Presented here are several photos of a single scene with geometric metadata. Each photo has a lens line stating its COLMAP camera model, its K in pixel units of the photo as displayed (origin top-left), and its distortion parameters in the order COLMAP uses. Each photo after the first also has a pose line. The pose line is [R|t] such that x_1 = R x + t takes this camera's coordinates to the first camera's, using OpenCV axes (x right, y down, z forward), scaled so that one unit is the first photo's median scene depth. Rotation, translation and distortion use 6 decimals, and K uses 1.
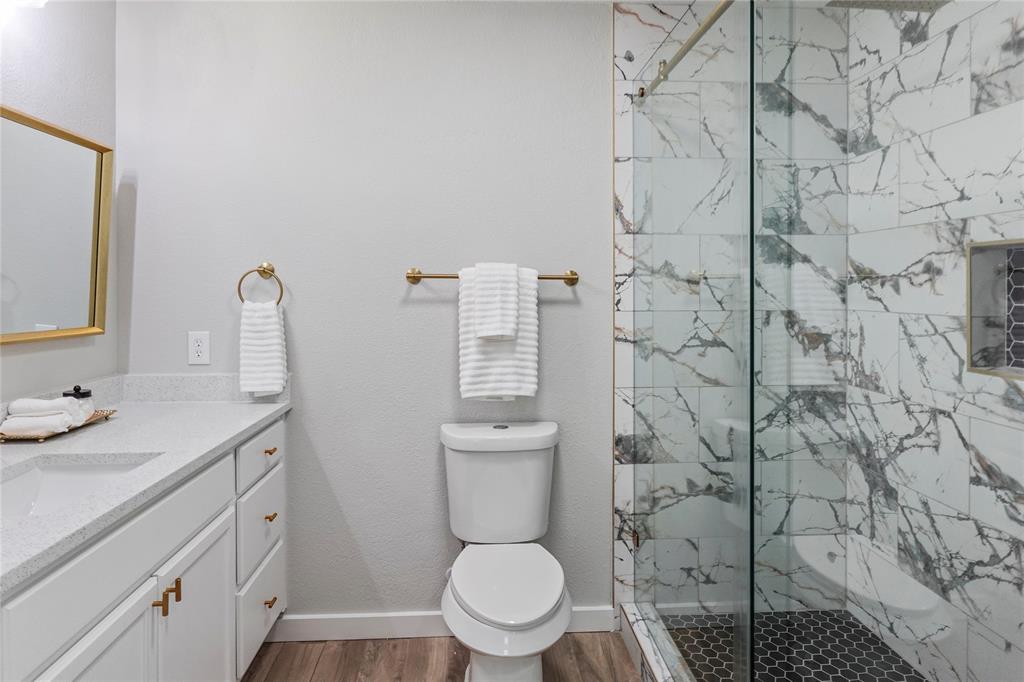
lens RADIAL K [[598.0, 0, 509.5], [0, 598.0, 296.7], [0, 0, 1]] dist [0.001094, -0.000008]
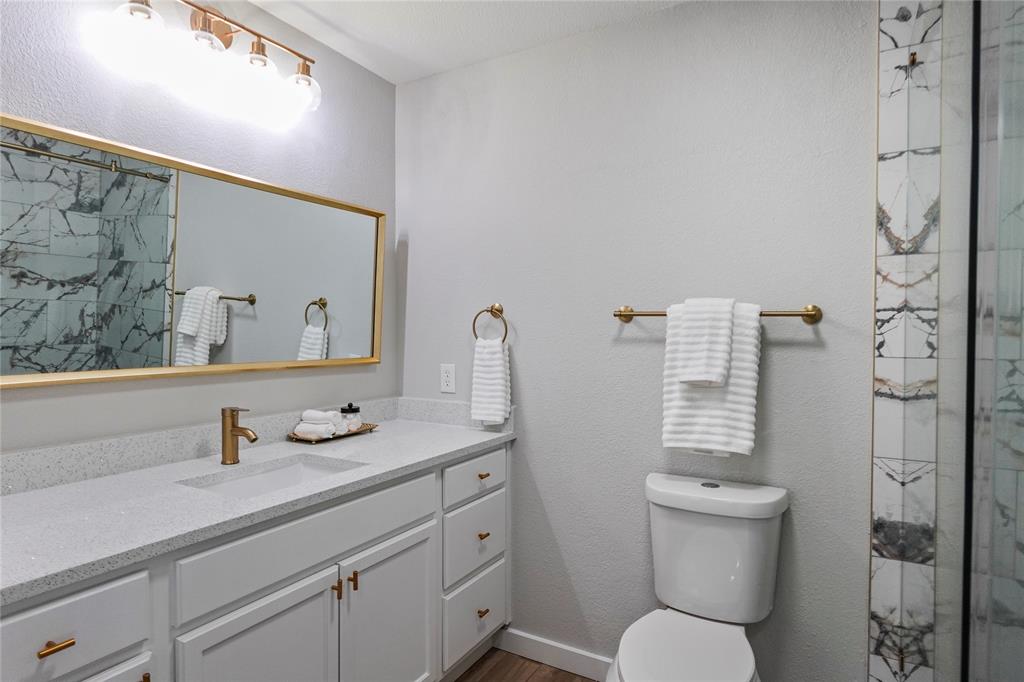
lens RADIAL K [[582.5, 0, 509.7], [0, 582.5, 344.4], [0, 0, 1]] dist [0.002703, 0.000436]
pose [[0.837254, 0.017212, -0.546543, 0.200463], [-0.008737, 0.999798, 0.018100, -0.001441], [0.546745, -0.010379, 0.837235, 0.124240]]
